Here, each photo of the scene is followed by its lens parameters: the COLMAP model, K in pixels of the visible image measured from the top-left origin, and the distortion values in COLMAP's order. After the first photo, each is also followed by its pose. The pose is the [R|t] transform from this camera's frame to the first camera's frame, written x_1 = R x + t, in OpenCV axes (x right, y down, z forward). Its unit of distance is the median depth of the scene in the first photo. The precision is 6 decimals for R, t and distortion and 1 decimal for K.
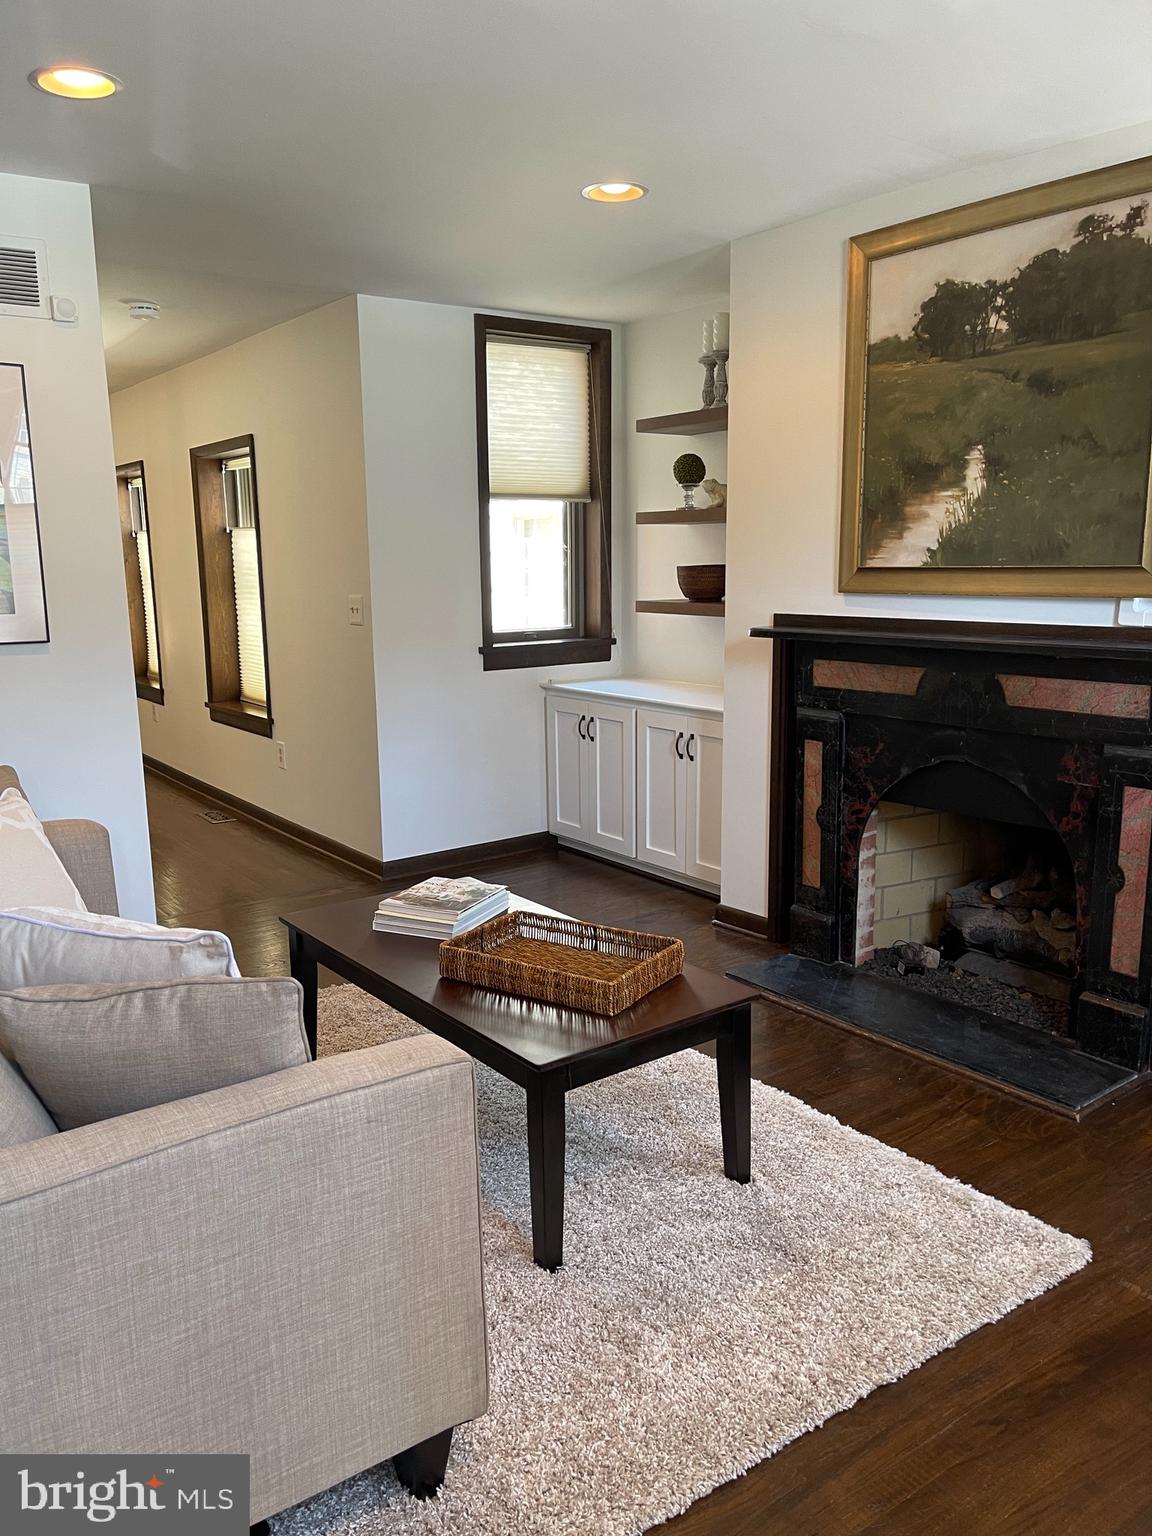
lens RADIAL K [[1172.8, 0, 570.8], [0, 1172.8, 781.7], [0, 0, 1]] dist [0.058370, -0.053069]
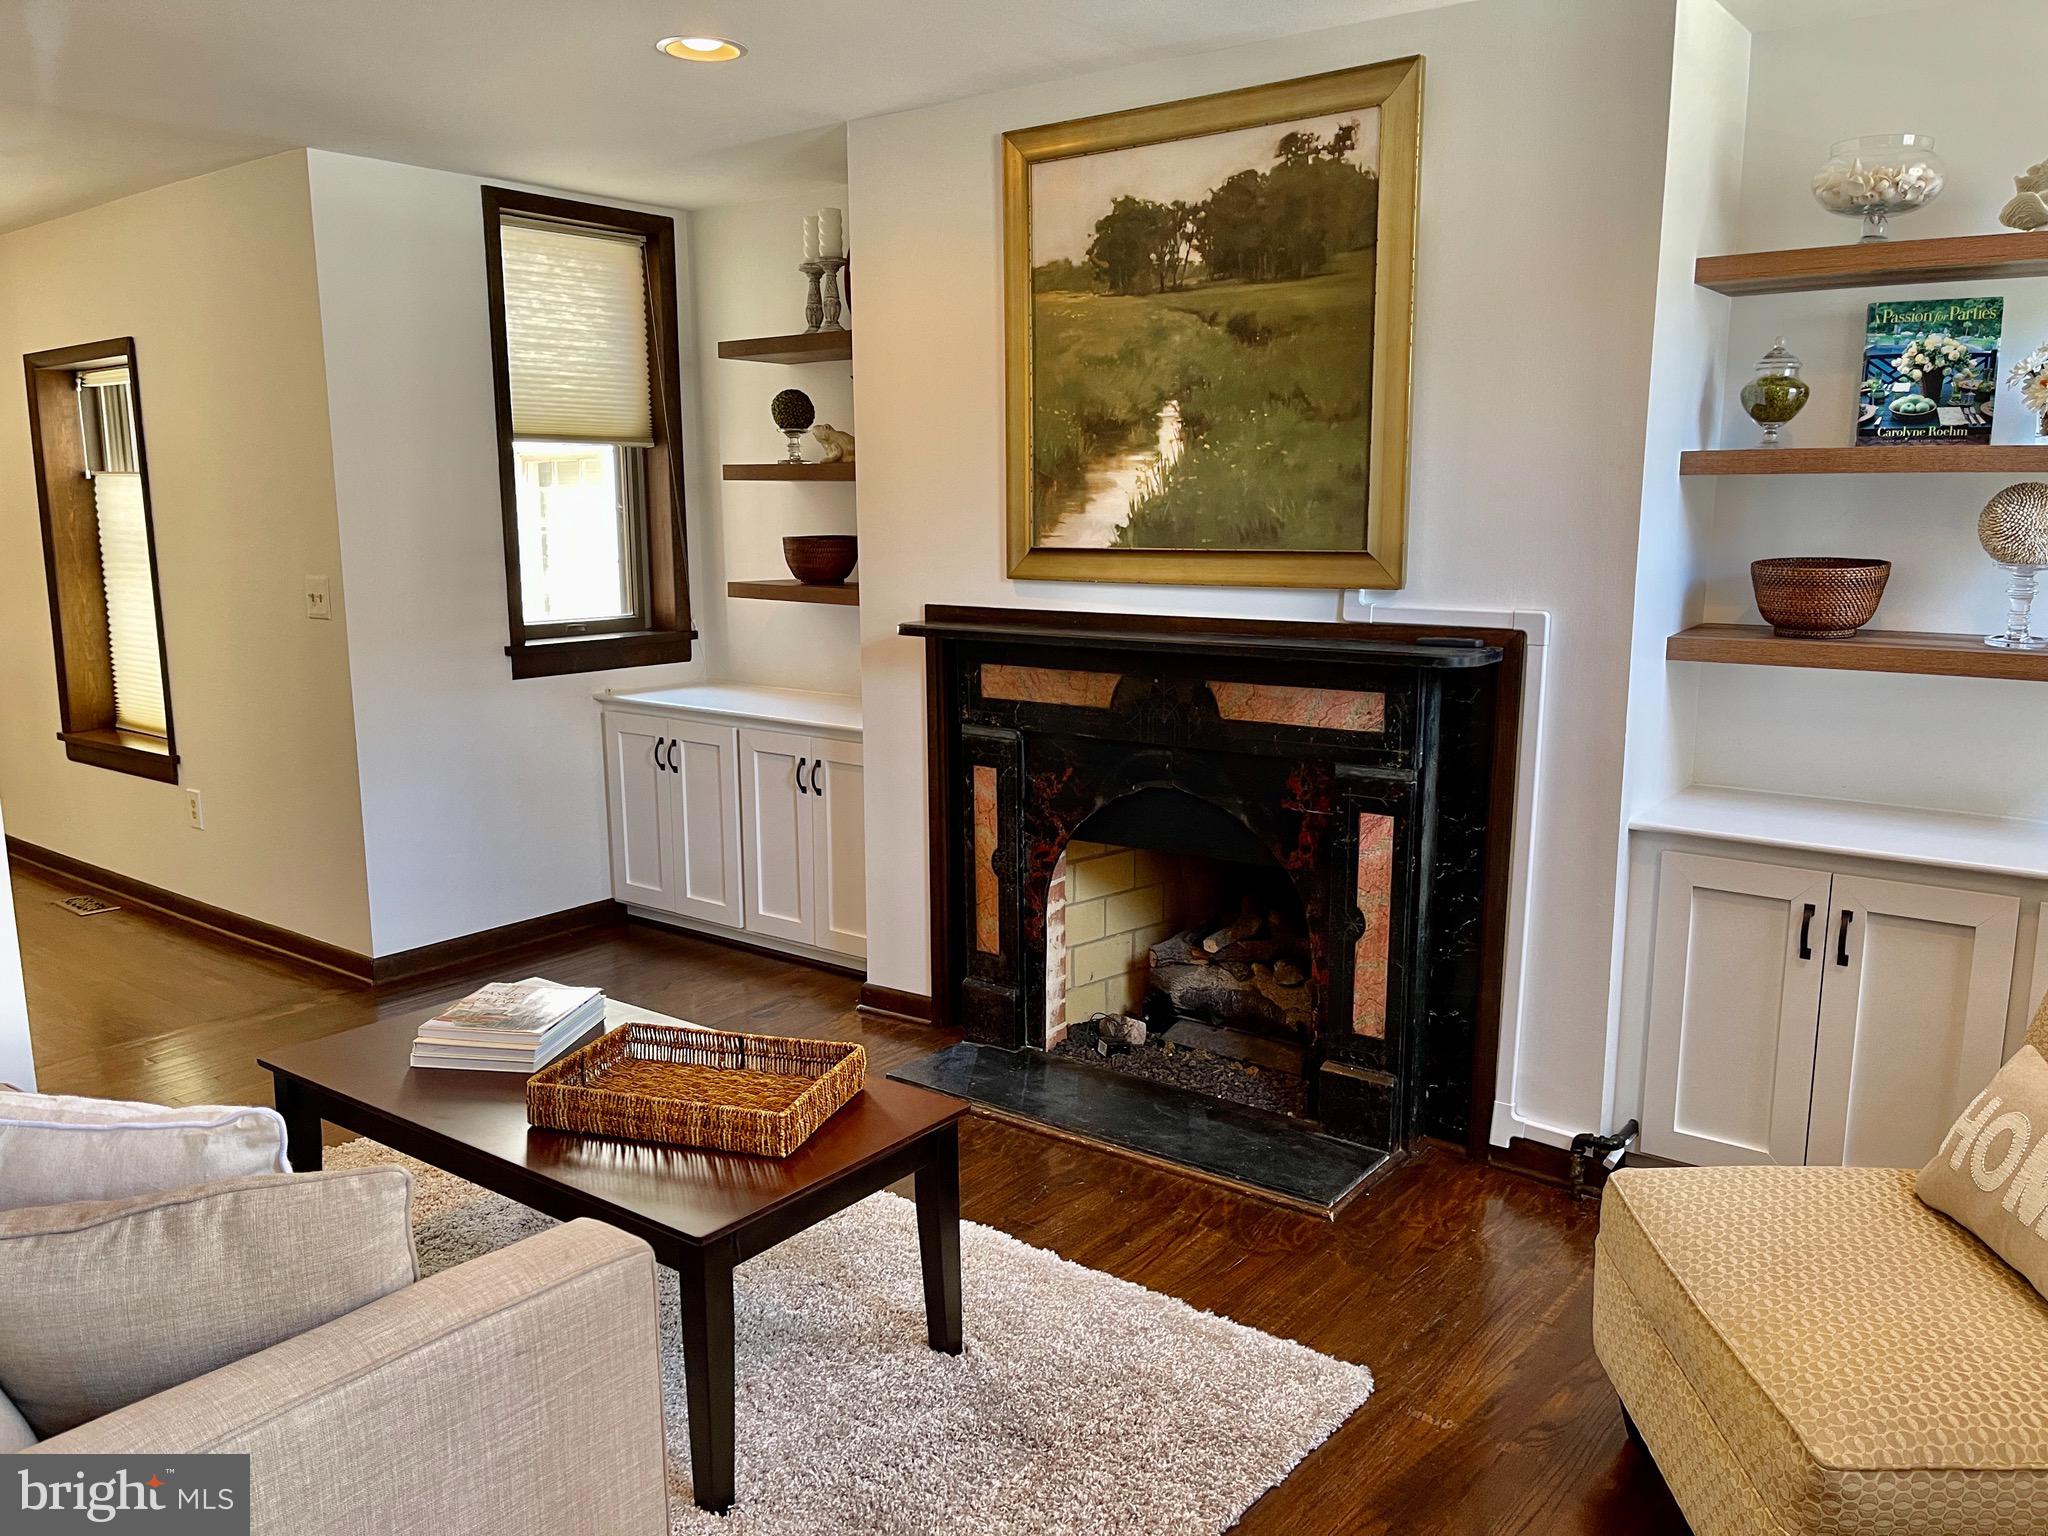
lens RADIAL K [[1563.8, 0, 1018.9], [0, 1563.8, 779.6], [0, 0, 1]] dist [0.058370, -0.053069]
pose [[0.963397, -0.040218, 0.265046, -0.054309], [0.044168, 0.998984, -0.008956, -0.018498], [-0.264417, 0.020335, 0.964194, -0.008548]]
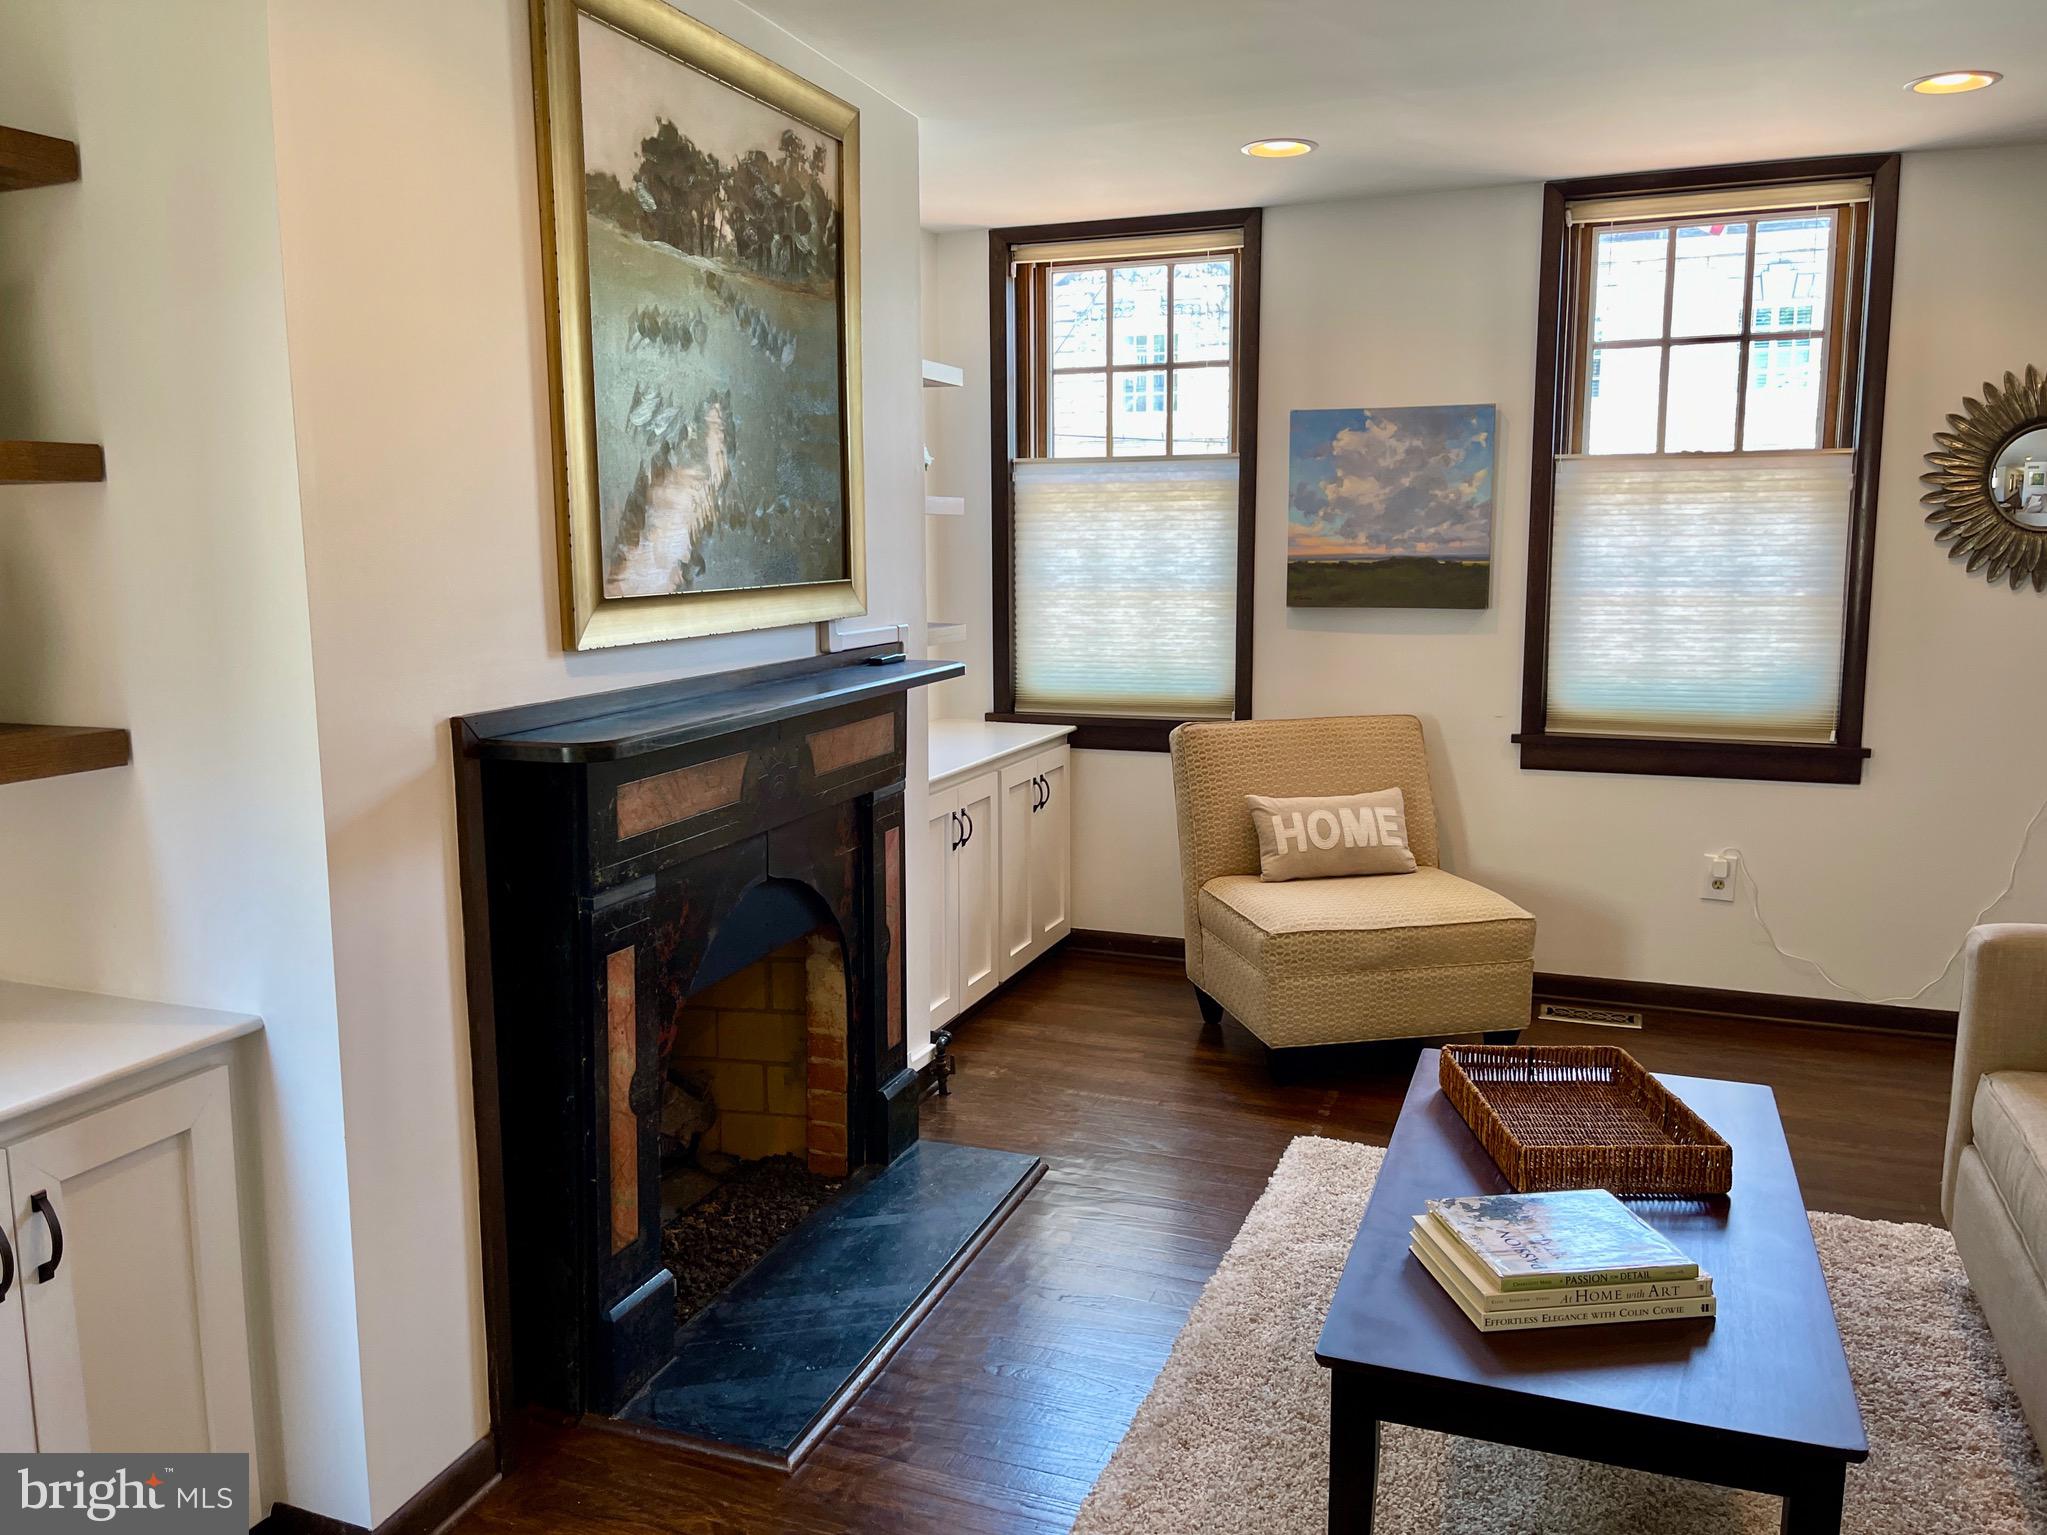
lens RADIAL K [[1540.4, 0, 1032.0], [0, 1540.4, 758.1], [0, 0, 1]] dist [0.025674, 0.003859]
pose [[-0.531218, -0.106818, 0.840475, -0.474678], [0.177919, 0.955835, 0.233932, -0.264833], [-0.828343, 0.273805, -0.488751, 1.318762]]
